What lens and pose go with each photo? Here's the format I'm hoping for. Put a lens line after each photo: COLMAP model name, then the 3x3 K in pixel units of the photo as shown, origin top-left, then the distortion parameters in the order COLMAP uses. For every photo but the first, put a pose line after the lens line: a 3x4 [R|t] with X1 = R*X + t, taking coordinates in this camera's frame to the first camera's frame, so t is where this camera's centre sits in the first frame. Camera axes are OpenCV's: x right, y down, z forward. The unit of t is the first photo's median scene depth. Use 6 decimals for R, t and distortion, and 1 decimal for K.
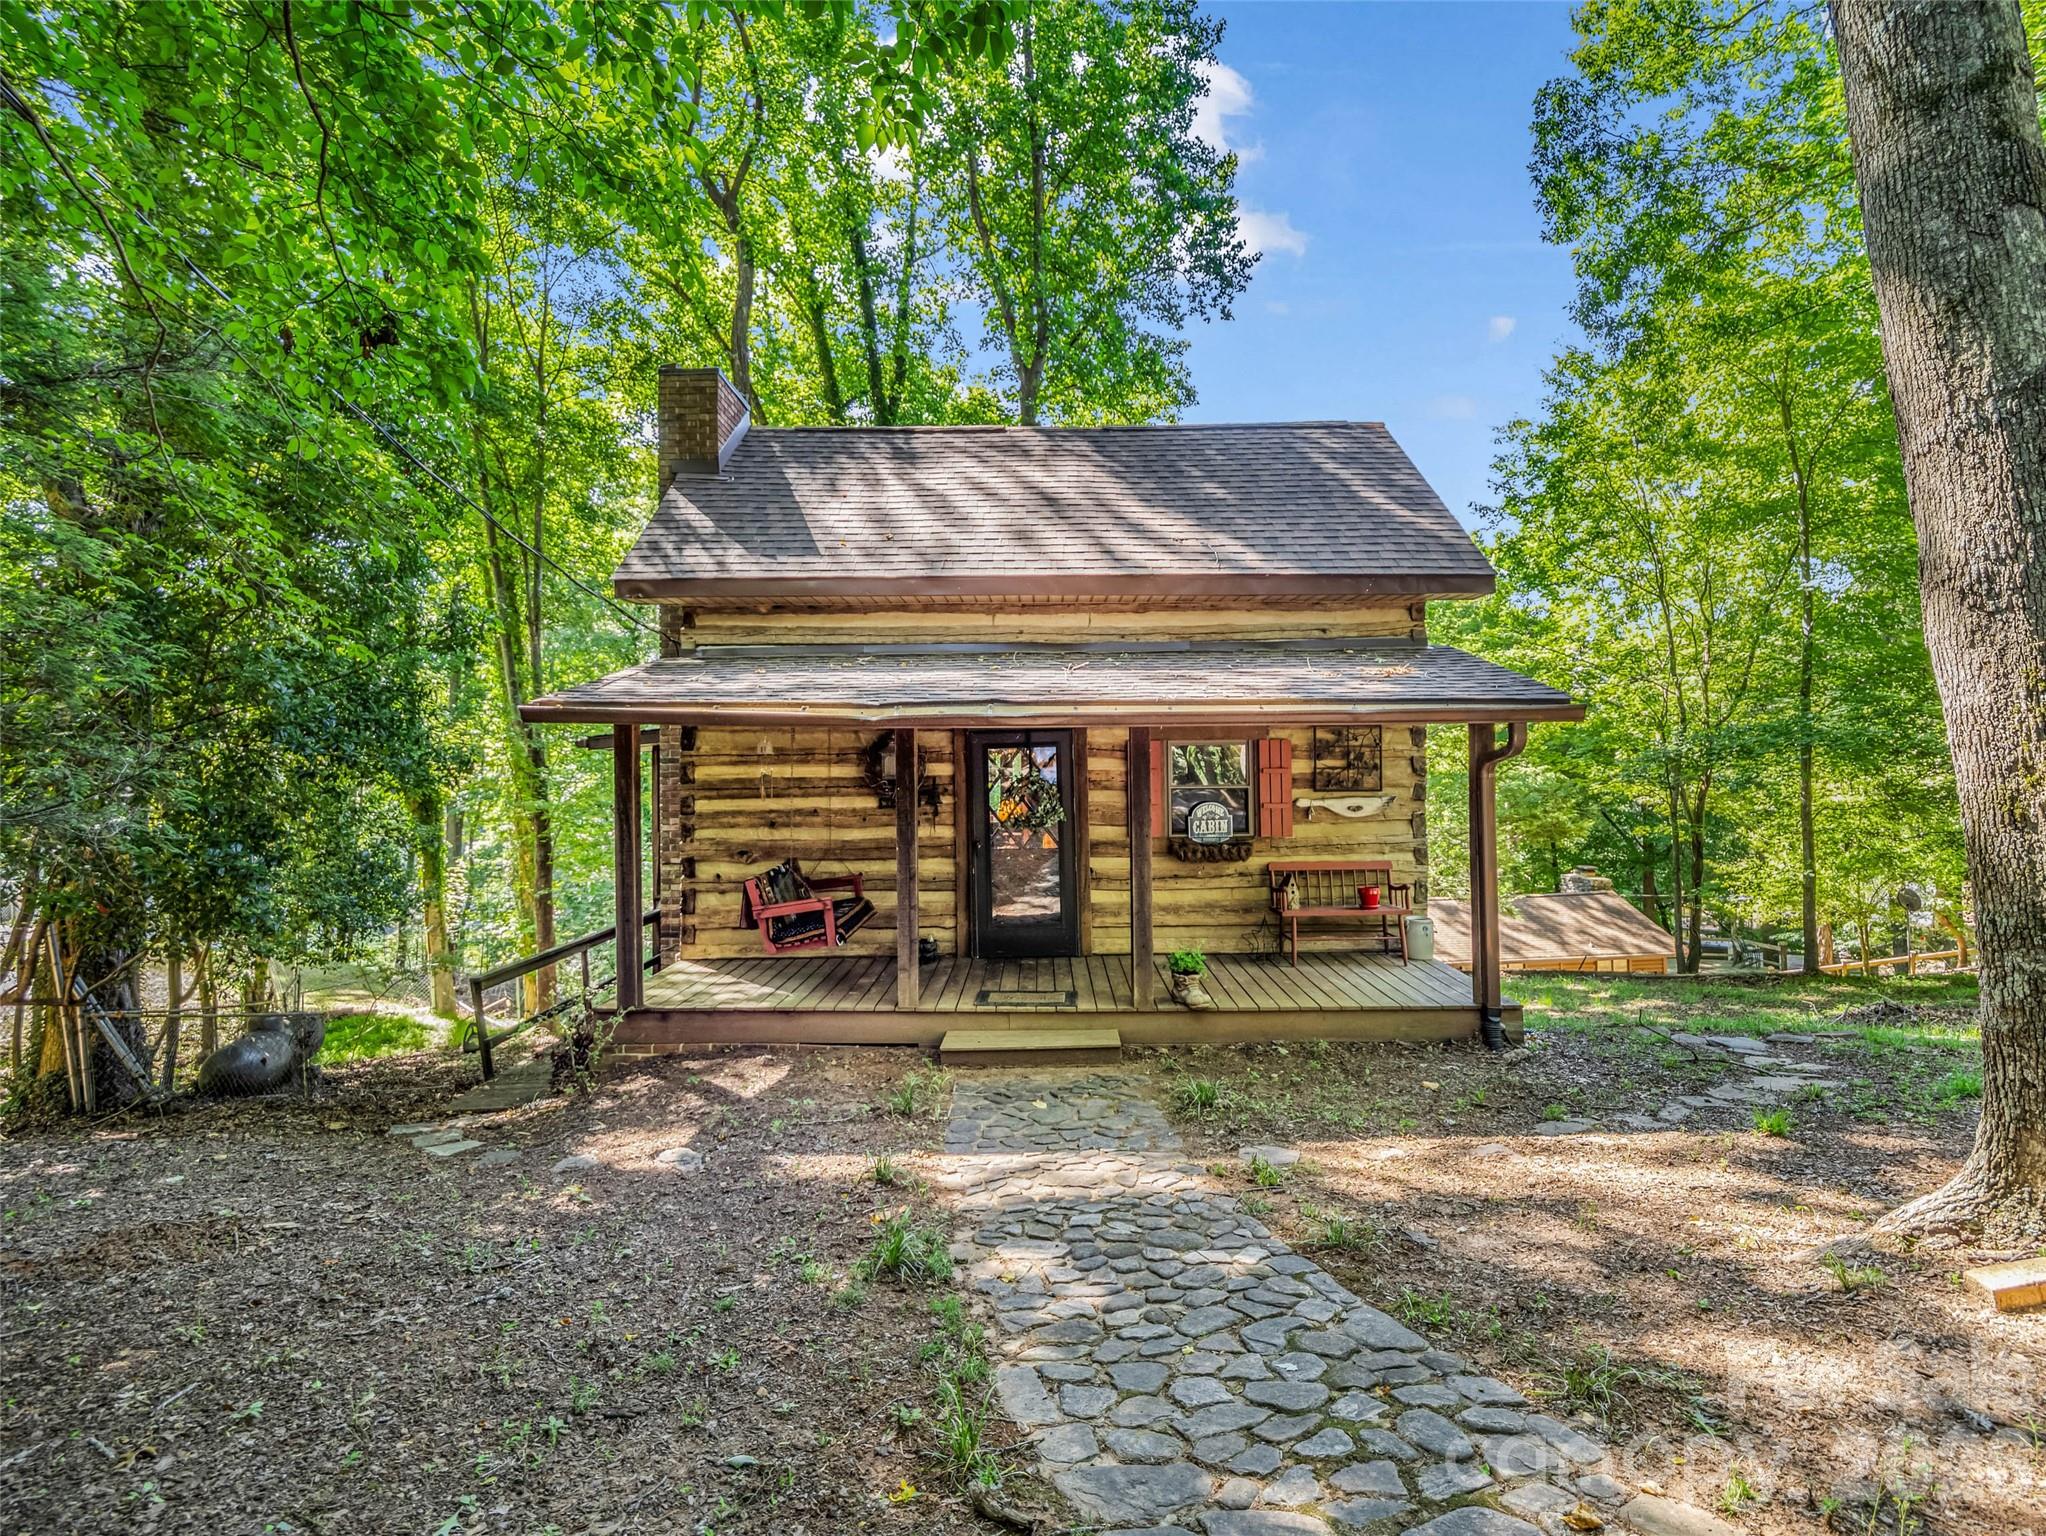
lens RADIAL K [[1074.3, 0, 1075.7], [0, 1074.3, 696.4], [0, 0, 1]] dist [-0.012390, -0.008350]
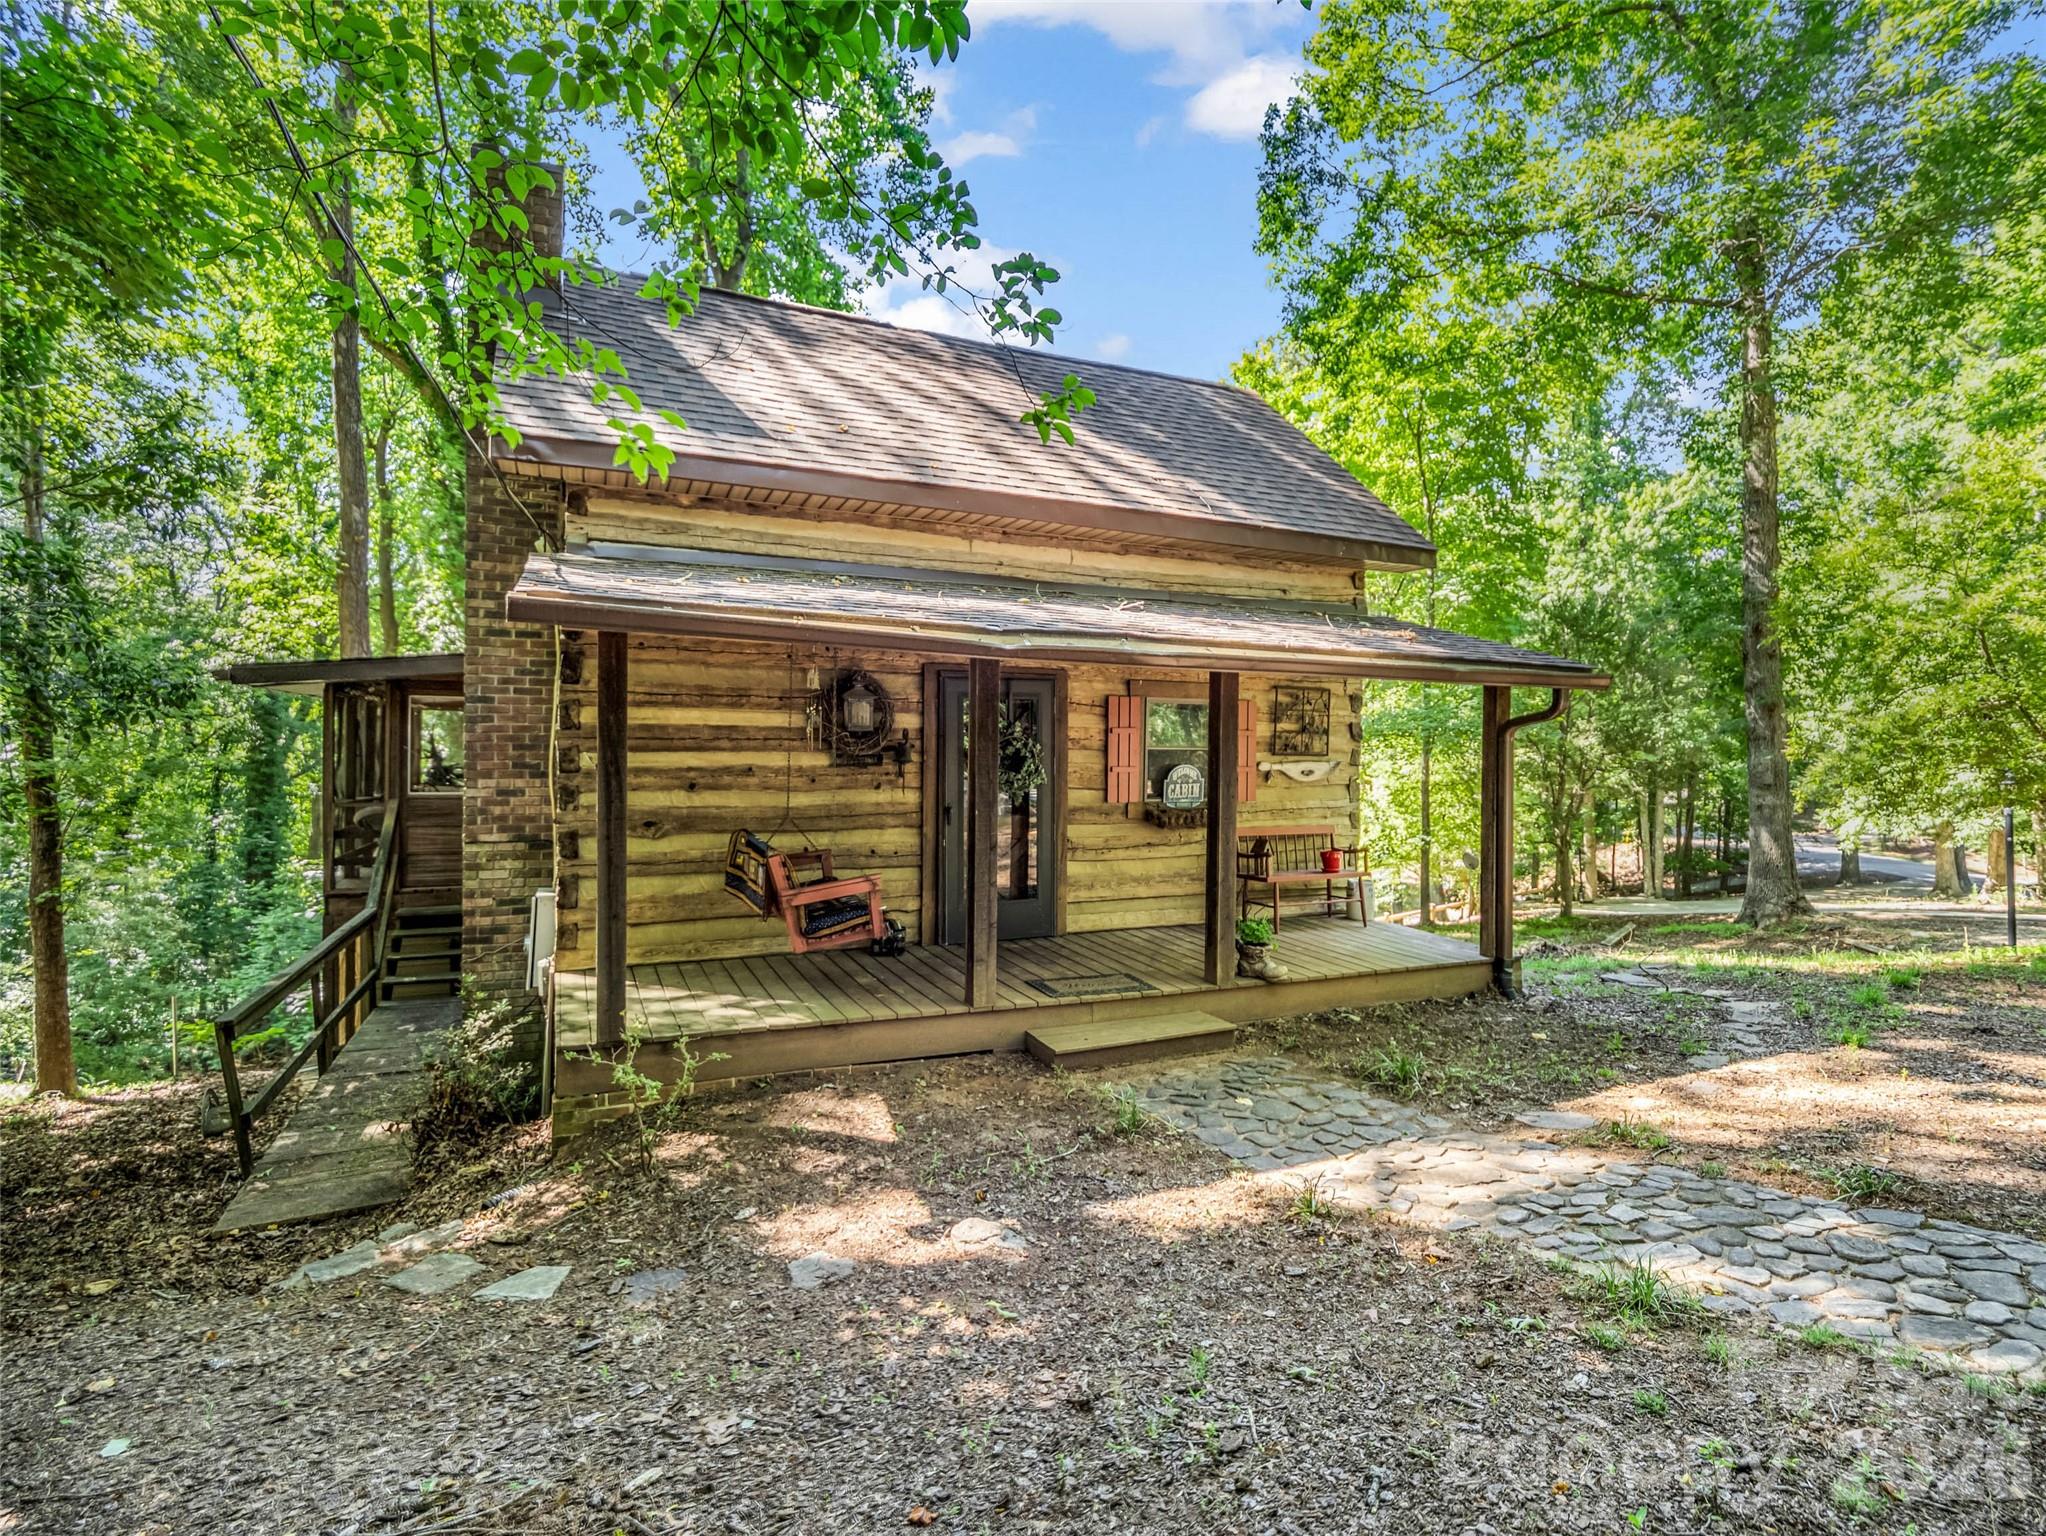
lens RADIAL K [[1074.3, 0, 1070.3], [0, 1074.3, 730.1], [0, 0, 1]] dist [-0.012390, -0.008350]
pose [[0.897897, 0.027972, 0.439316, -0.376066], [-0.049556, 0.998058, 0.037736, 0.037983], [-0.437408, -0.055654, 0.897540, 0.204949]]
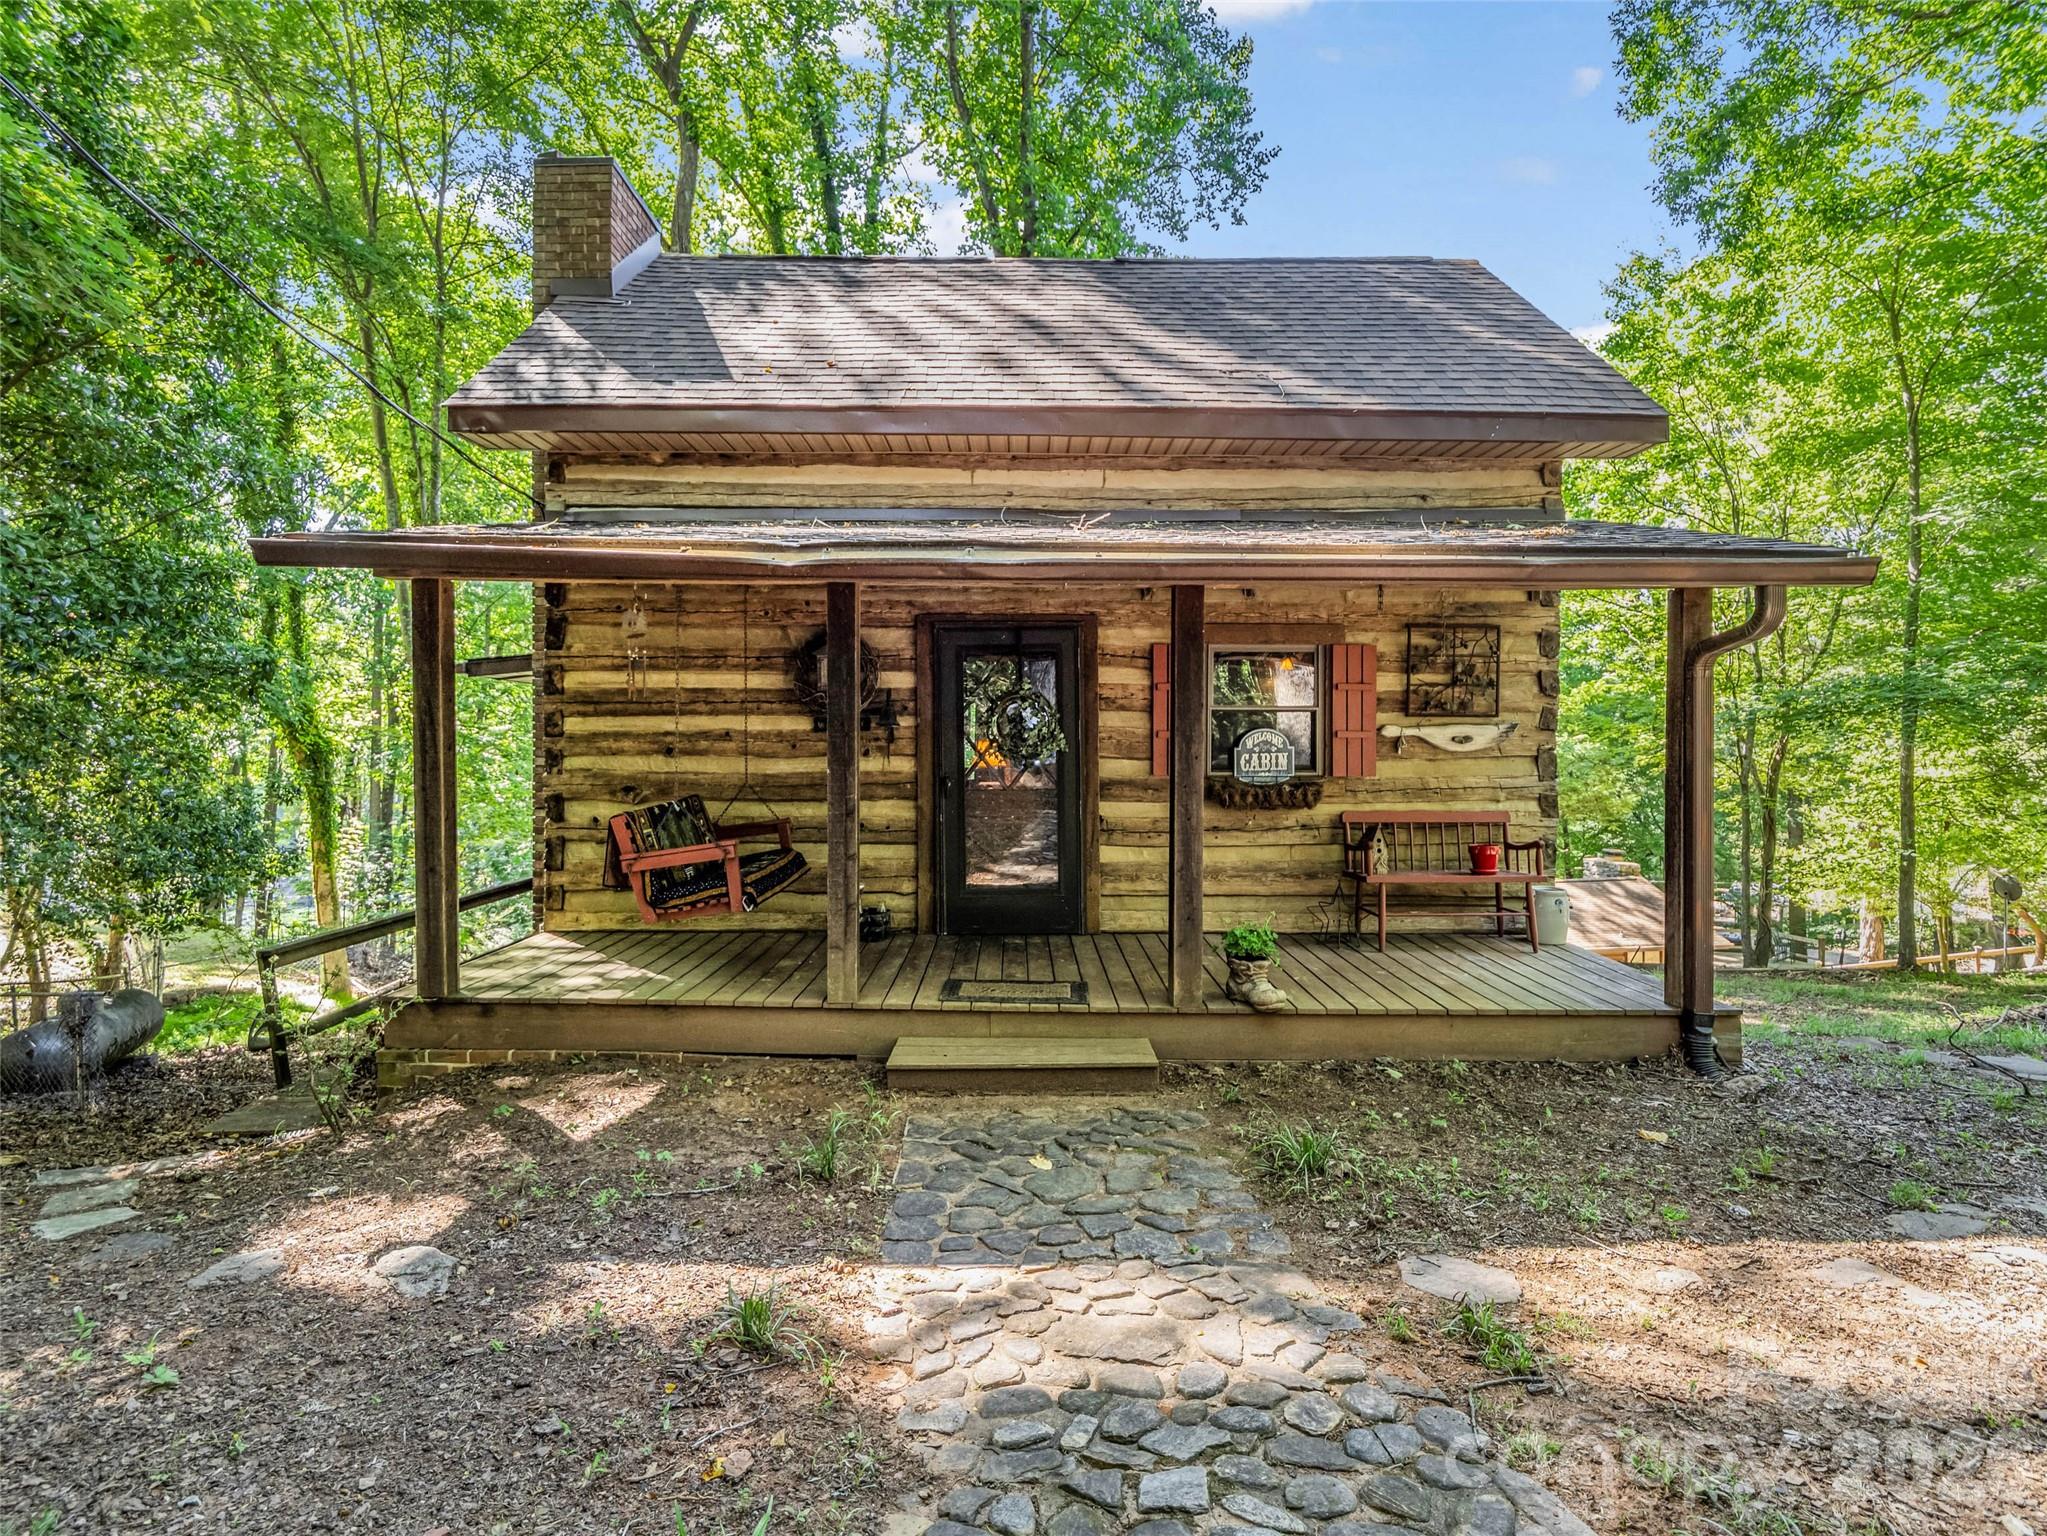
lens RADIAL K [[1074.8, 0, 1046.6], [0, 1074.8, 733.5], [0, 0, 1]] dist [-0.012390, -0.008350]
pose [[0.999912, 0.012958, -0.002958, -0.021806], [-0.012808, 0.998856, 0.046077, 0.070080], [0.003552, -0.046035, 0.998934, 0.265611]]
